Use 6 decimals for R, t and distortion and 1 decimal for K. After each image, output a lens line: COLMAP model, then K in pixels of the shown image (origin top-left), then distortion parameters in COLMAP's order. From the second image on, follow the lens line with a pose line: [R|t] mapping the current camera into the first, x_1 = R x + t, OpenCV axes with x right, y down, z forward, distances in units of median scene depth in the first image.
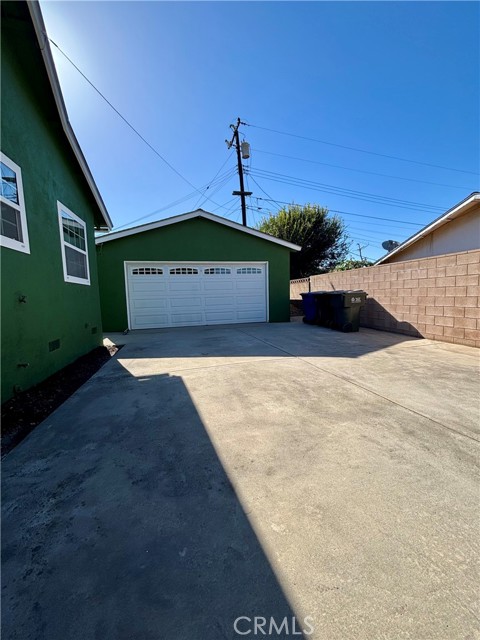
lens RADIAL K [[255.5, 0, 240.0], [0, 255.5, 320.0], [0, 0, 1]] dist [-0.010700, -0.000051]
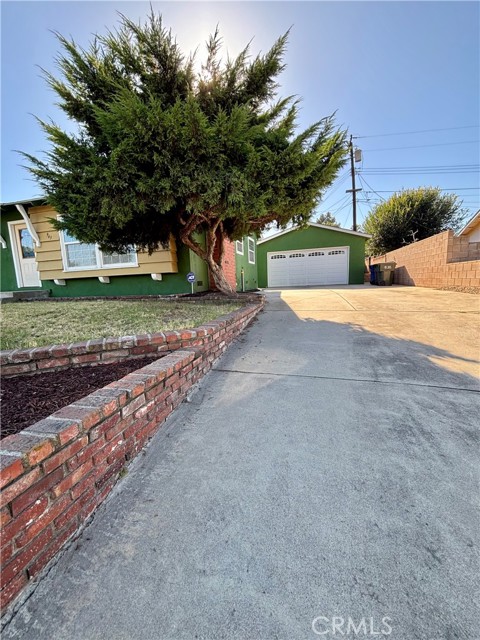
lens RADIAL K [[255.5, 0, 240.0], [0, 255.5, 320.0], [0, 0, 1]] dist [-0.010700, -0.000051]
pose [[0.857421, 0.070174, -0.509809, 0.362502], [-0.029449, 0.995726, 0.087531, 0.115627], [0.513773, -0.060037, 0.855823, -0.756006]]
